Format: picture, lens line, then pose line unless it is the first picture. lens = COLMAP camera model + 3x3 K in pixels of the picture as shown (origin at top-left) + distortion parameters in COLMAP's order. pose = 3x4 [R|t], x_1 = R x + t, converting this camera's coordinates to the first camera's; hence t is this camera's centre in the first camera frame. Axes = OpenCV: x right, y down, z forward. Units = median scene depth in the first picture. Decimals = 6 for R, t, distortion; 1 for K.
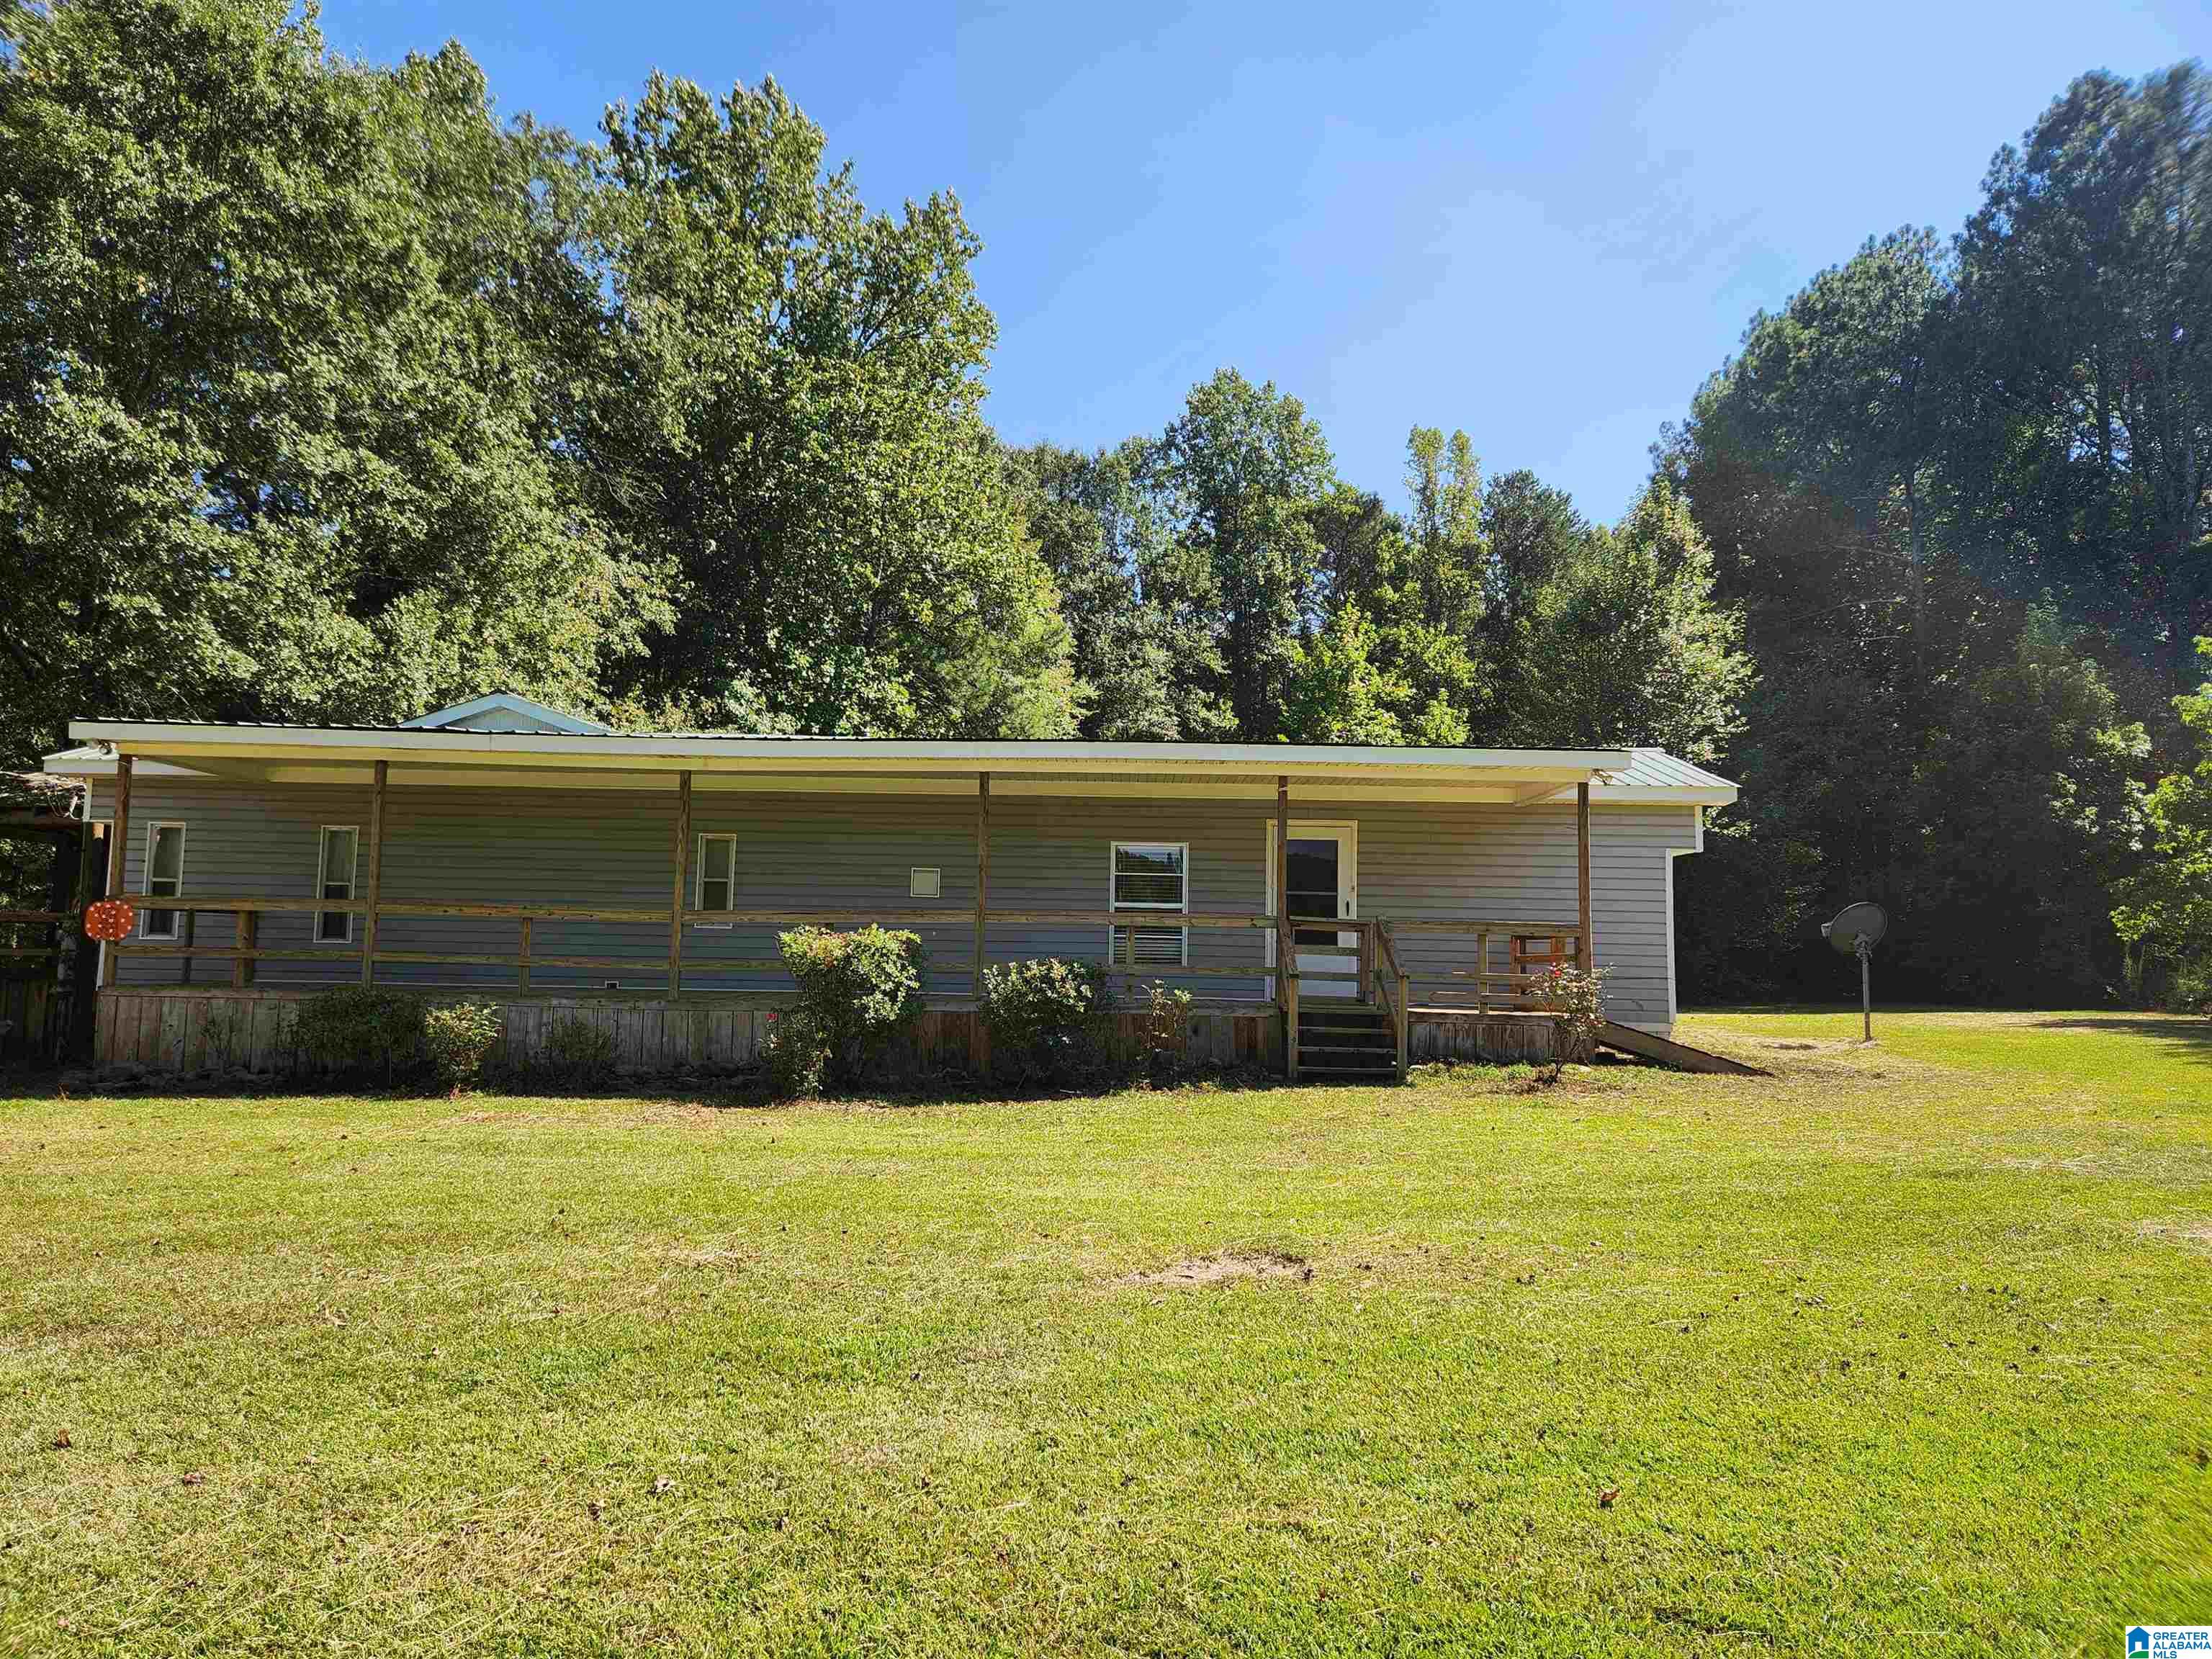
lens RADIAL K [[1465.3, 0, 1100.2], [0, 1465.3, 800.4], [0, 0, 1]] dist [0.077001, -0.066487]
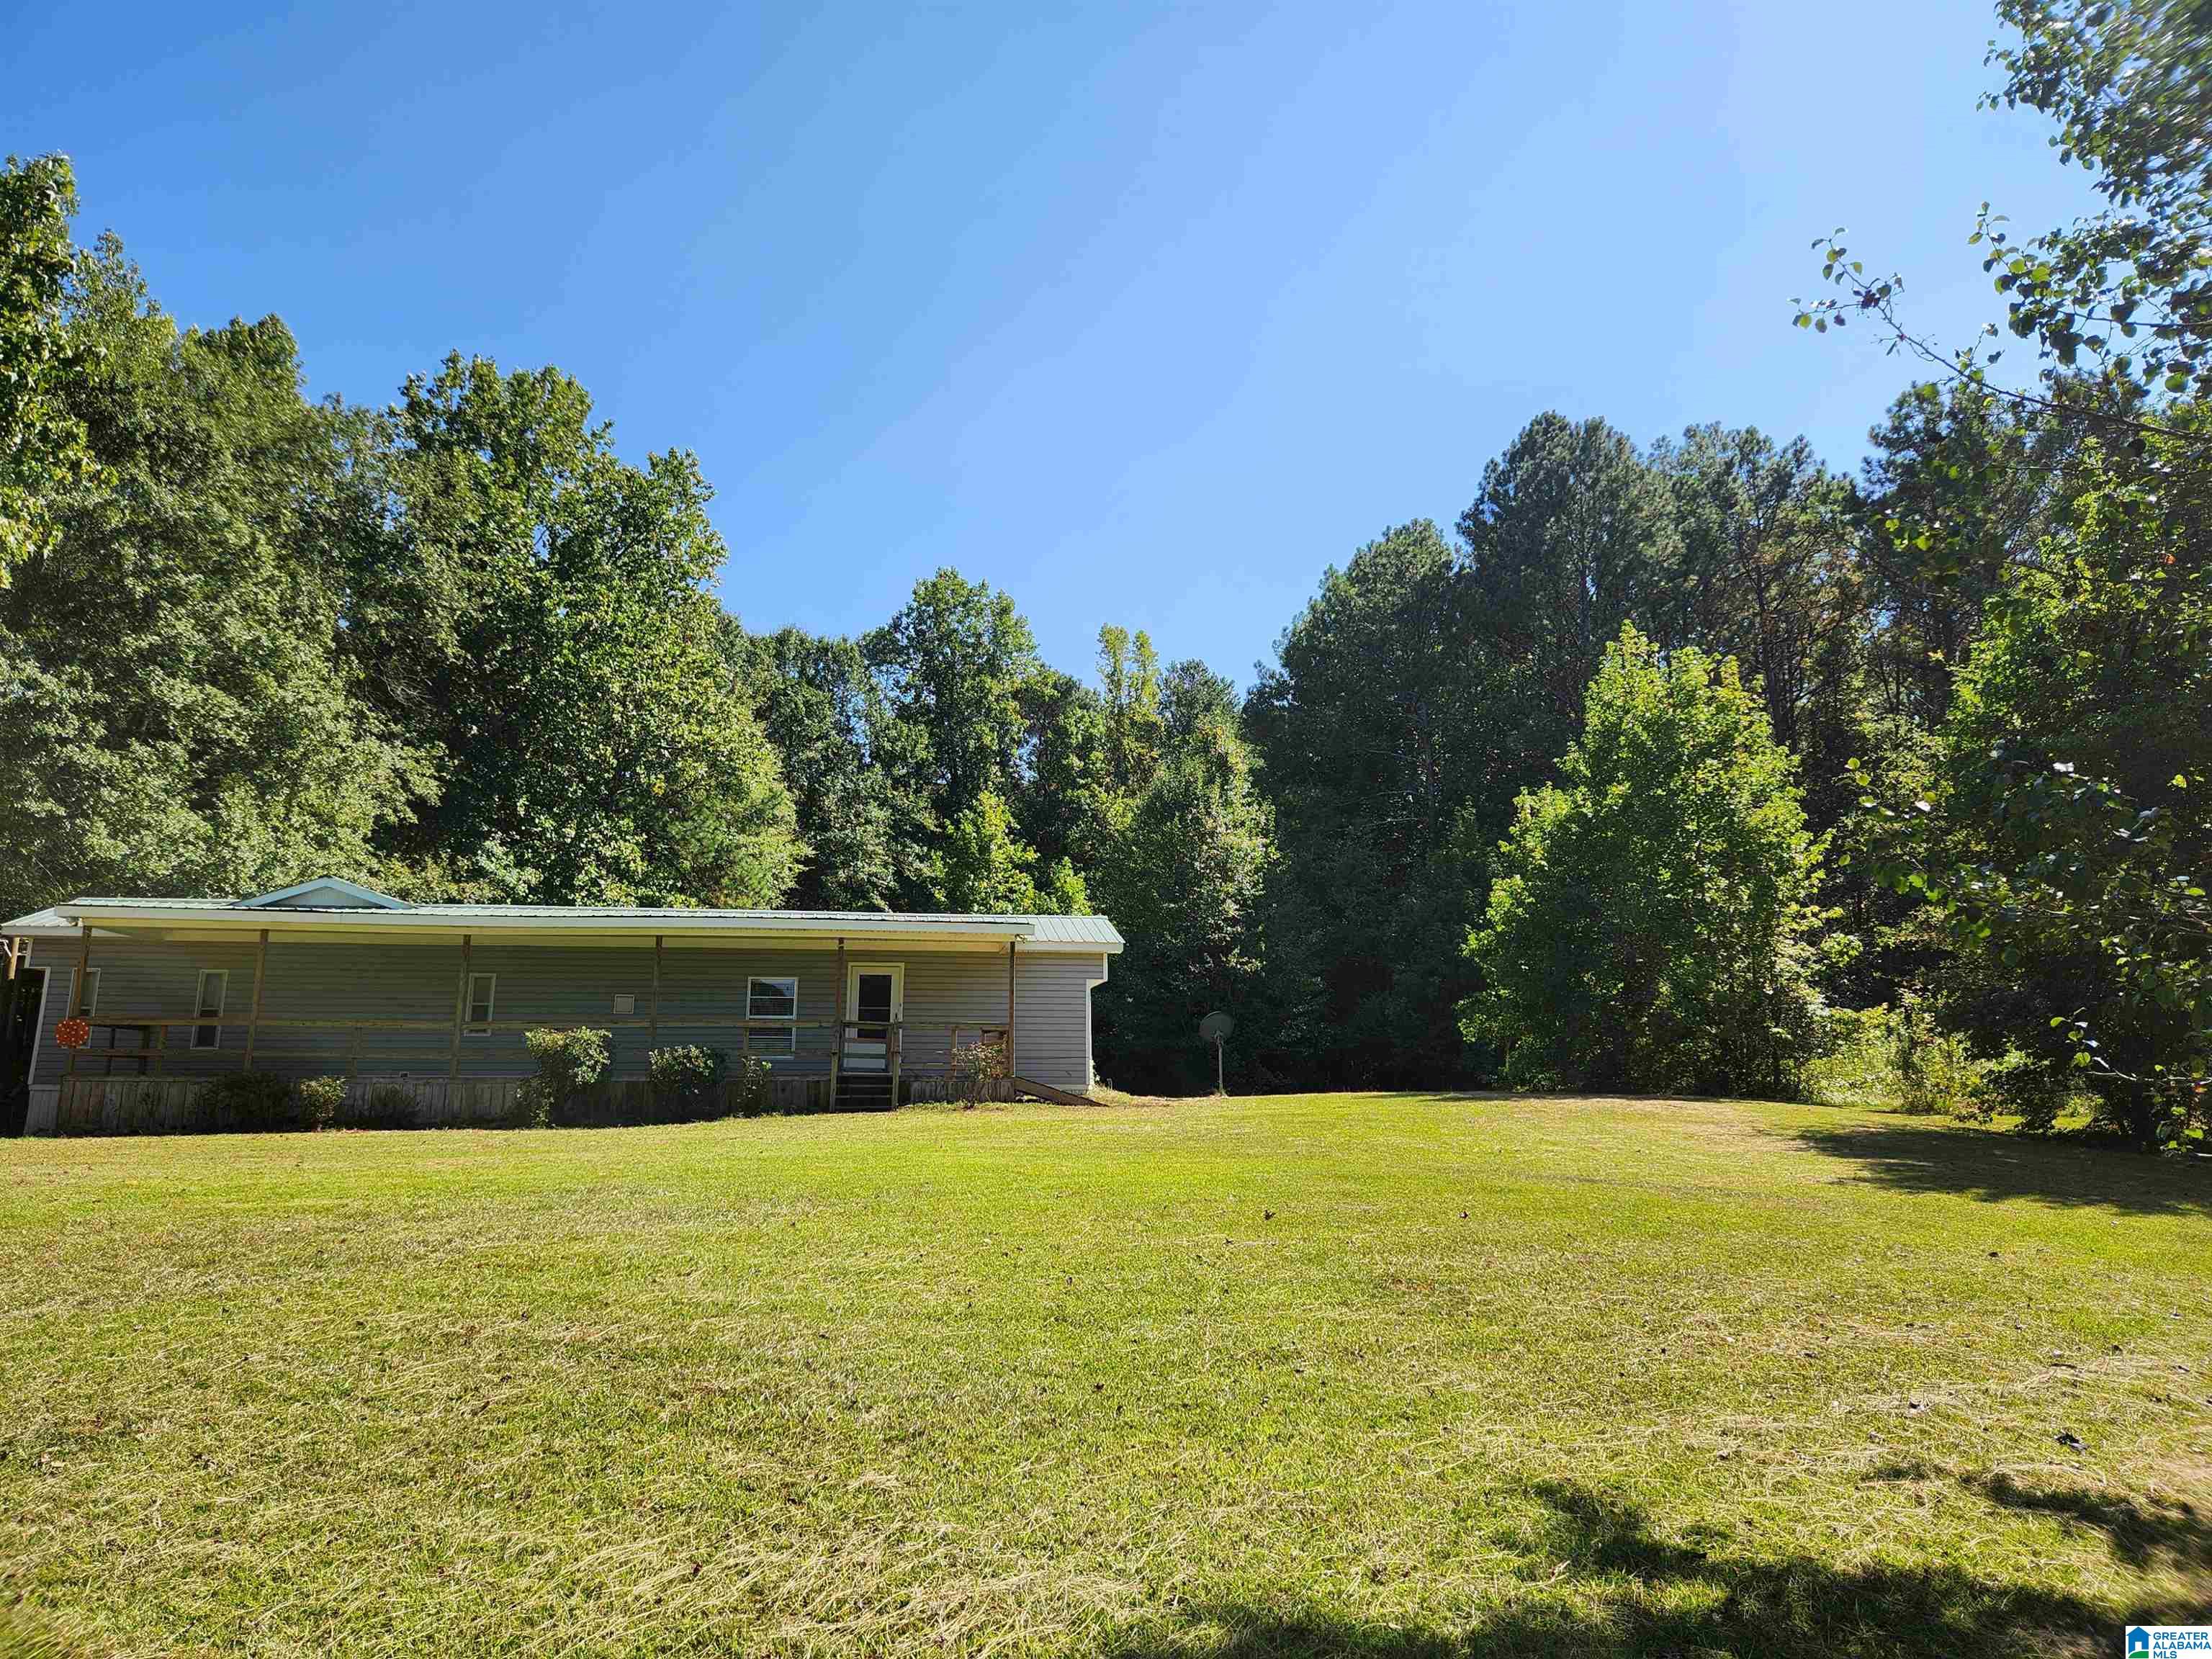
lens RADIAL K [[1465.3, 0, 1100.2], [0, 1465.3, 800.4], [0, 0, 1]] dist [0.077001, -0.066487]
pose [[0.987466, 0.016535, 0.156964, 0.064366], [-0.002348, 0.995926, -0.090142, -0.009318], [-0.157815, 0.088643, 0.983482, -0.316854]]
